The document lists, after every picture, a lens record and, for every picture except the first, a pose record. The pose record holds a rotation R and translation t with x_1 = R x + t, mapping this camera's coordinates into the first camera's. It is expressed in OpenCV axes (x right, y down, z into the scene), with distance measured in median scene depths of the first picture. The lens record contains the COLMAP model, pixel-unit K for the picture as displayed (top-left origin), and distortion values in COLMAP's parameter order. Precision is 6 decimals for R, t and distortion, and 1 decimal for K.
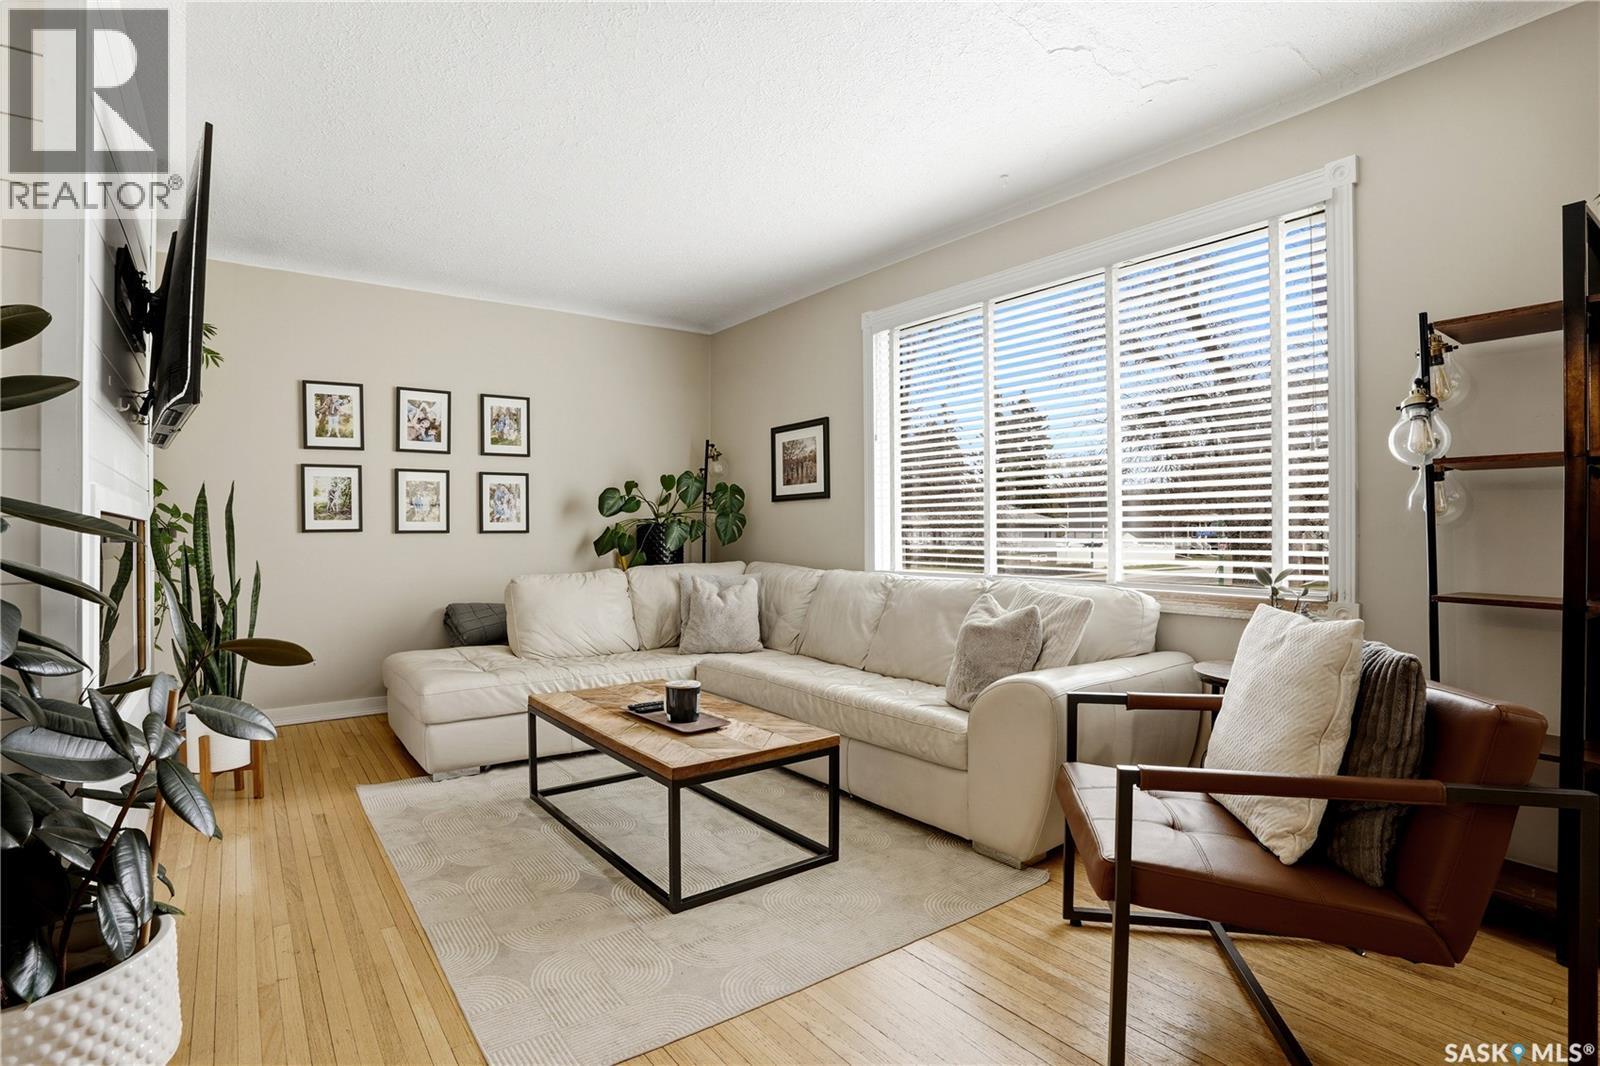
lens RADIAL K [[806.9, 0, 799.7], [0, 806.9, 533.8], [0, 0, 1]] dist [-0.038151, 0.003972]
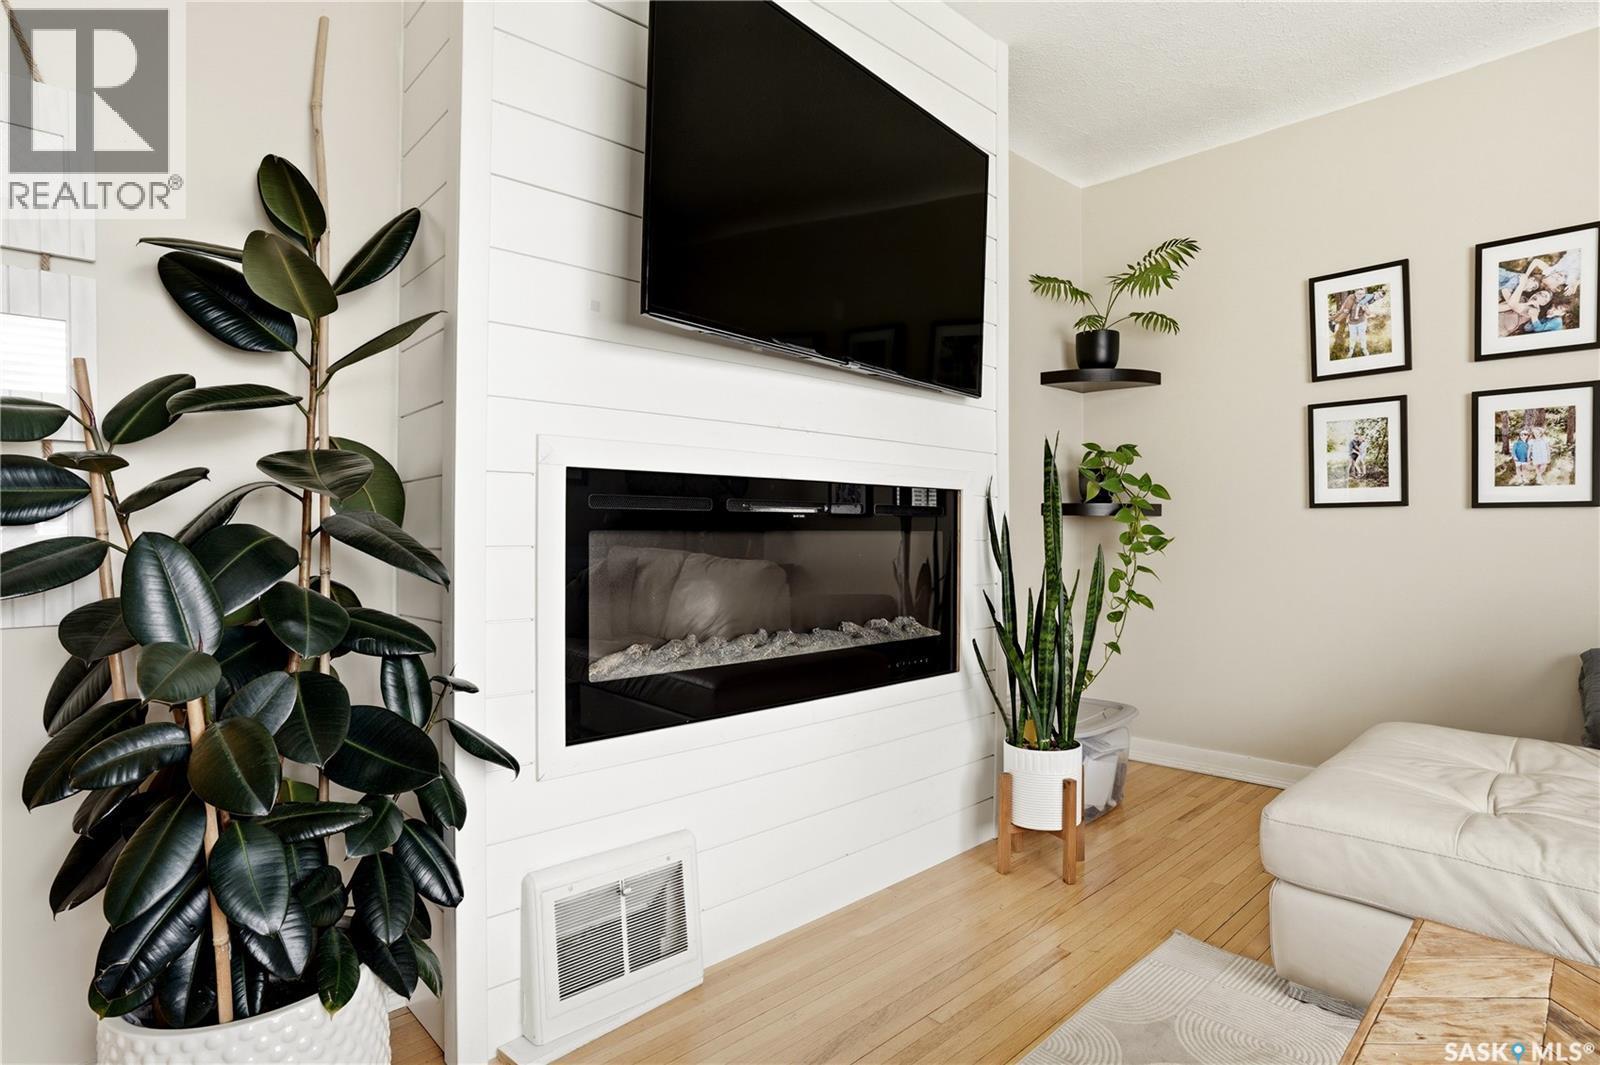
lens RADIAL K [[806.9, 0, 799.4], [0, 806.9, 542.4], [0, 0, 1]] dist [-0.038151, 0.003972]
pose [[0.110012, 0.018654, -0.993755, -0.010024], [-0.002556, 0.999826, 0.018484, 0.015240], [0.993927, 0.000507, 0.110041, 0.490102]]
